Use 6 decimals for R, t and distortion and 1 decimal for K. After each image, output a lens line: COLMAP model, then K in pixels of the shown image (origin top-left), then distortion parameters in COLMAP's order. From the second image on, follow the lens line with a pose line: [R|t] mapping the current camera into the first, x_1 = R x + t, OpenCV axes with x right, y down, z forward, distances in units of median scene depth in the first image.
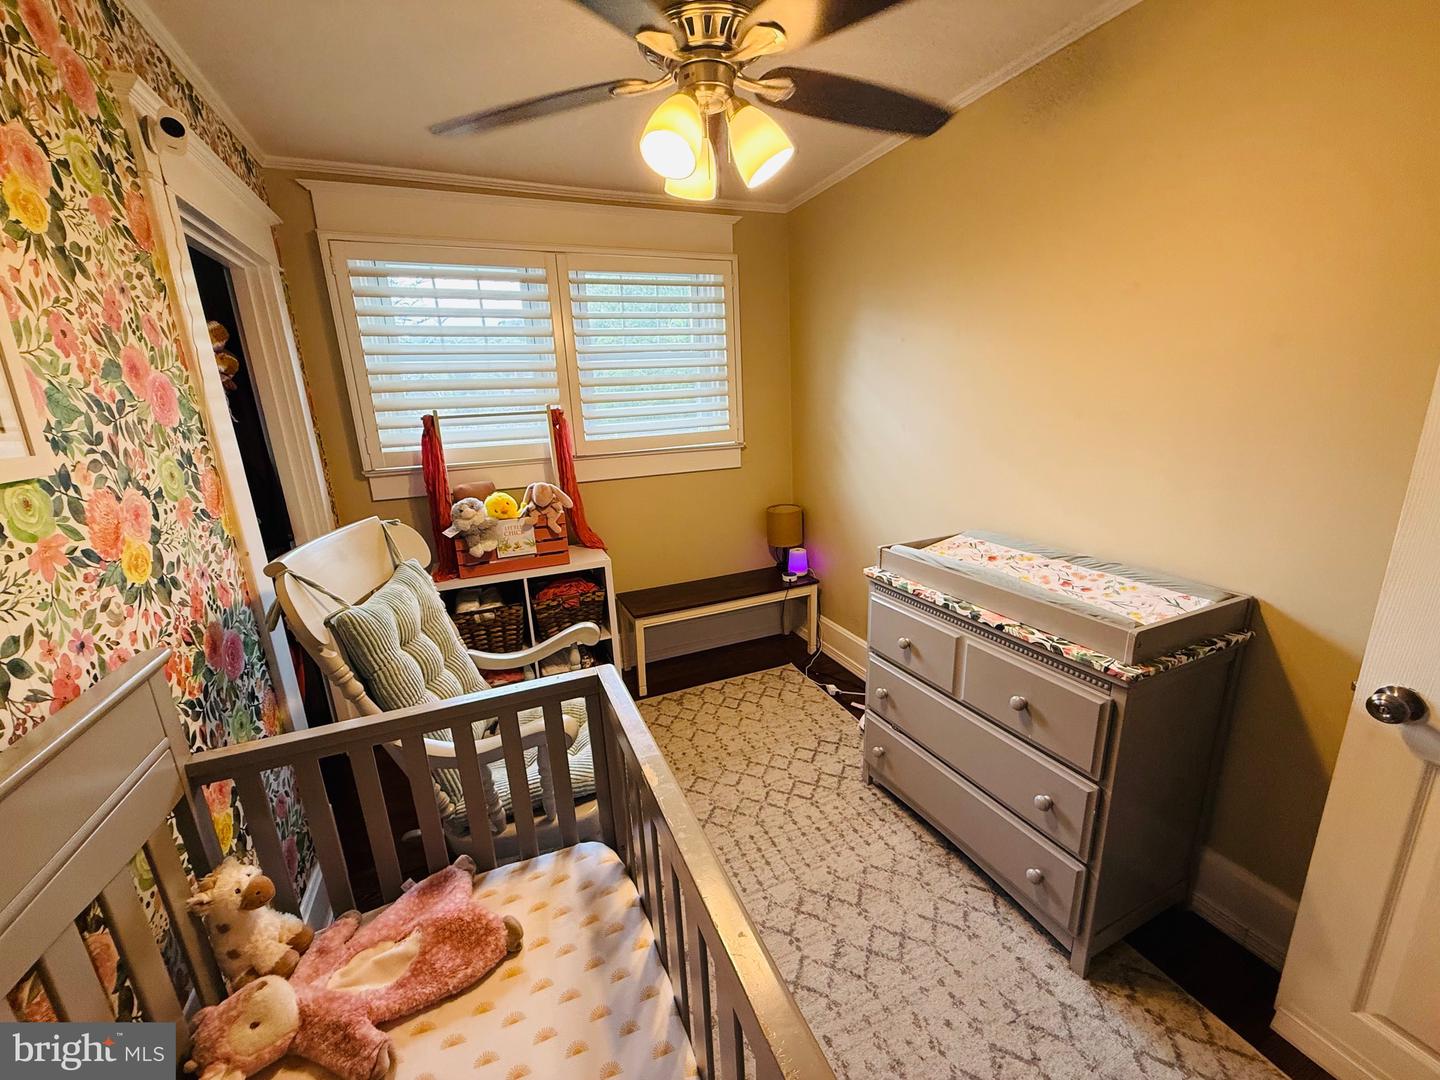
lens RADIAL K [[574.0, 0, 722.3], [0, 574.0, 541.6], [0, 0, 1]] dist [0.000885, -0.000204]
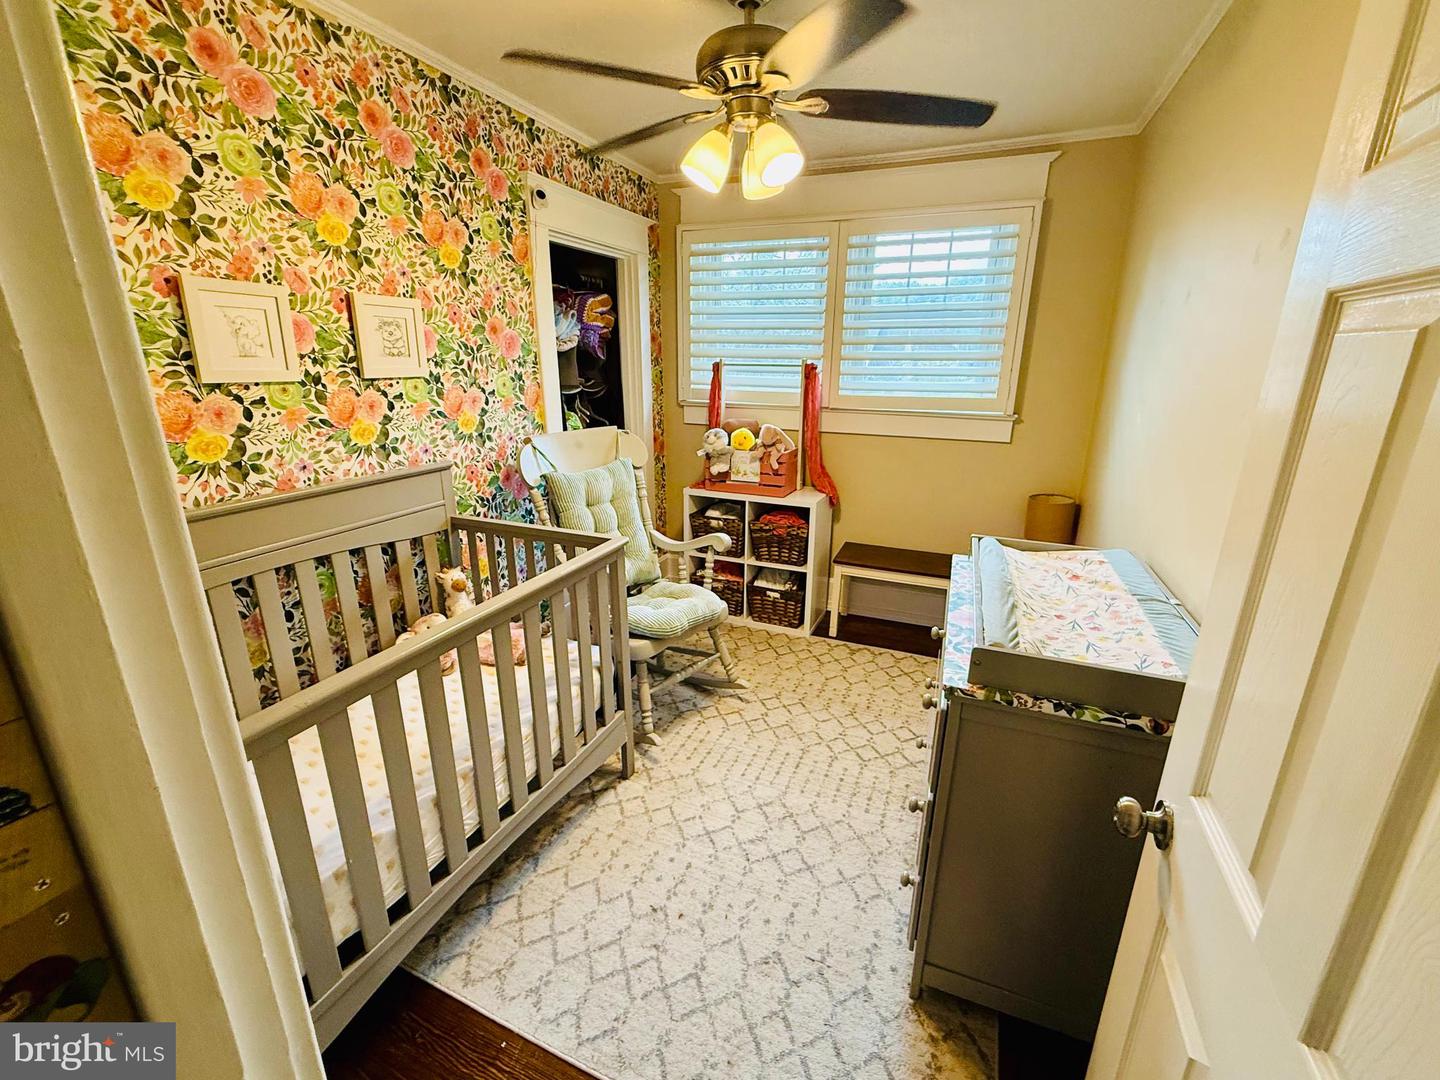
lens RADIAL K [[629.8, 0, 731.1], [0, 629.8, 544.0], [0, 0, 1]] dist [0.009573, -0.000234]
pose [[0.697534, 0.254829, -0.669708, 1.035595], [-0.216679, 0.965883, 0.141844, -0.056483], [0.683006, 0.046171, 0.728952, -0.006471]]
